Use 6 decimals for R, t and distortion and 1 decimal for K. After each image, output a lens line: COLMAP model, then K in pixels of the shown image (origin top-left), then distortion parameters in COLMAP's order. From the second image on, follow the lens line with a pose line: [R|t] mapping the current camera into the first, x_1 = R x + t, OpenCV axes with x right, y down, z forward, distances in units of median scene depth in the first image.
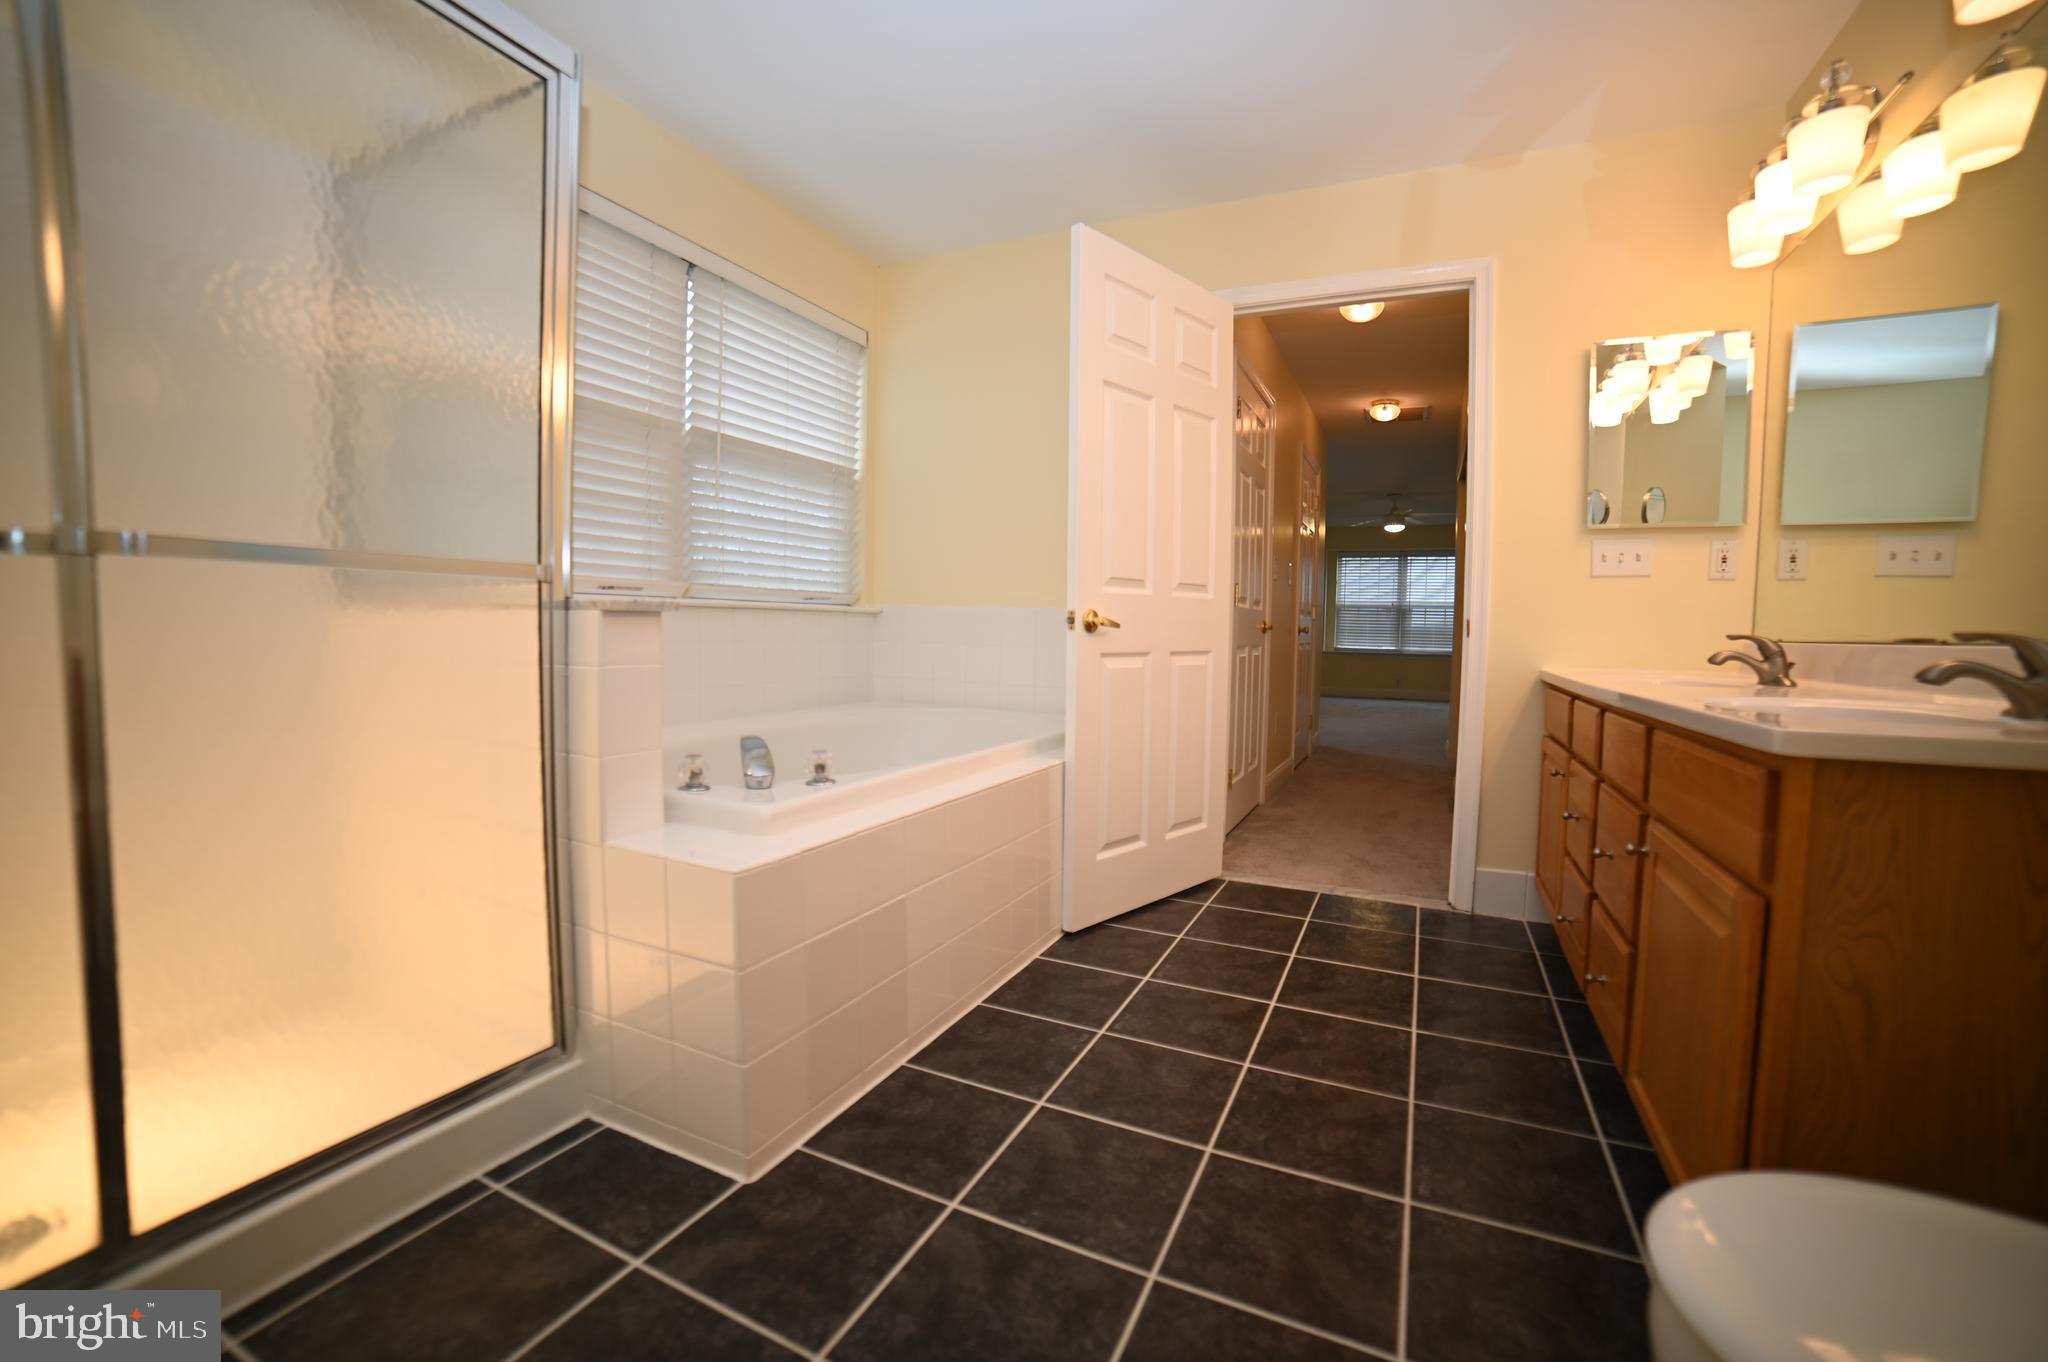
lens RADIAL K [[832.7, 0, 1032.6], [0, 832.7, 683.0], [0, 0, 1]] dist [-0.107315, 0.037659]
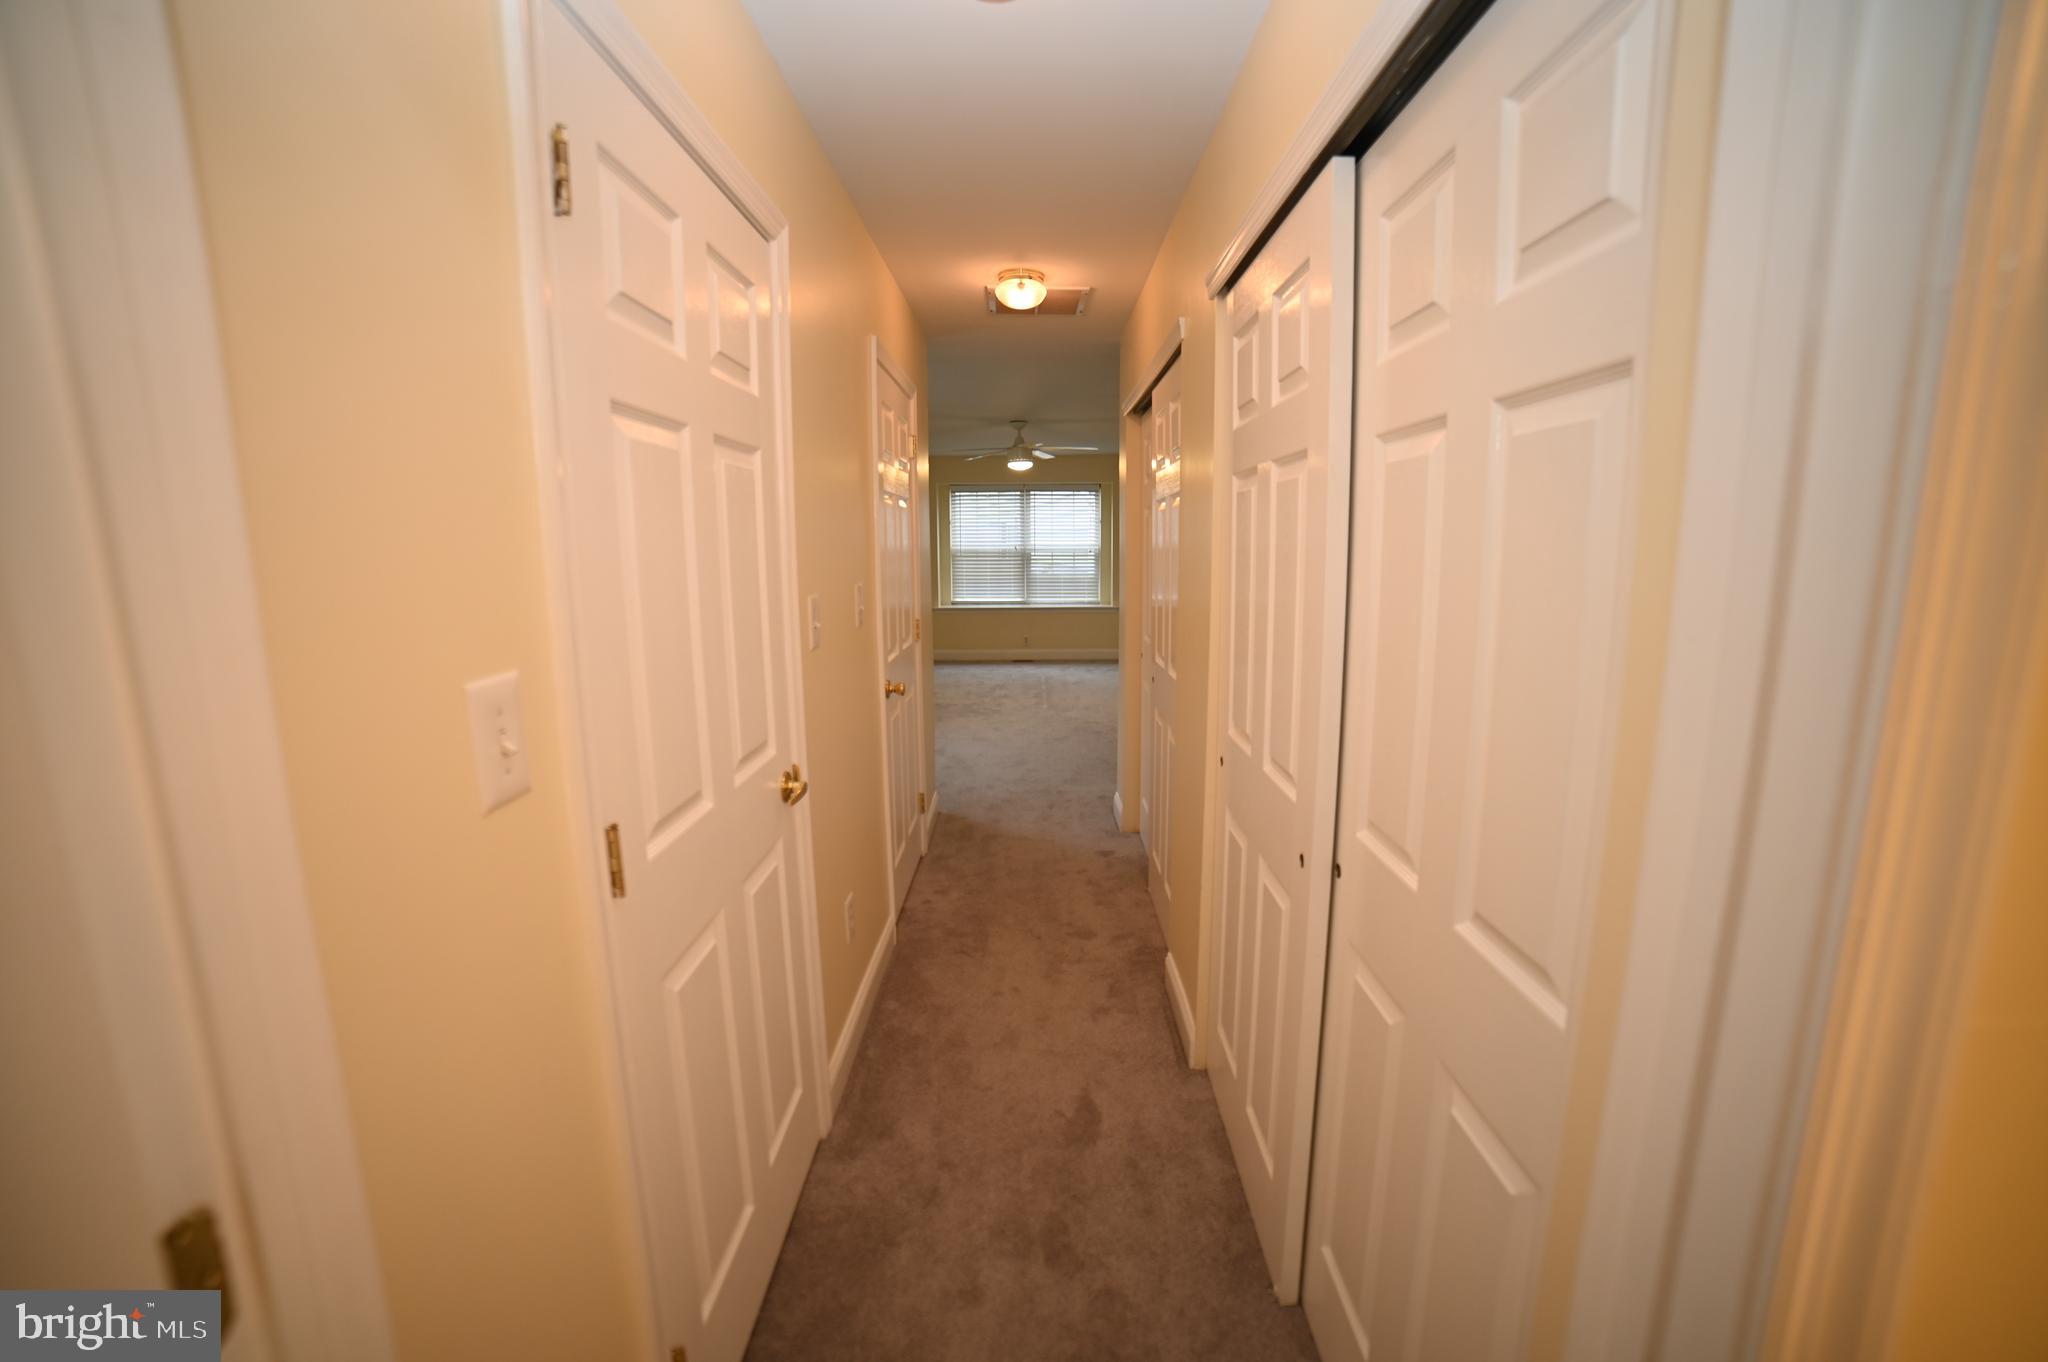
lens RADIAL K [[832.7, 0, 1032.6], [0, 832.7, 683.0], [0, 0, 1]] dist [-0.107315, 0.037659]
pose [[0.901226, -0.089259, 0.424058, 0.092366], [0.043191, 0.992186, 0.117052, -0.068031], [-0.431193, -0.087175, 0.898039, 0.240823]]
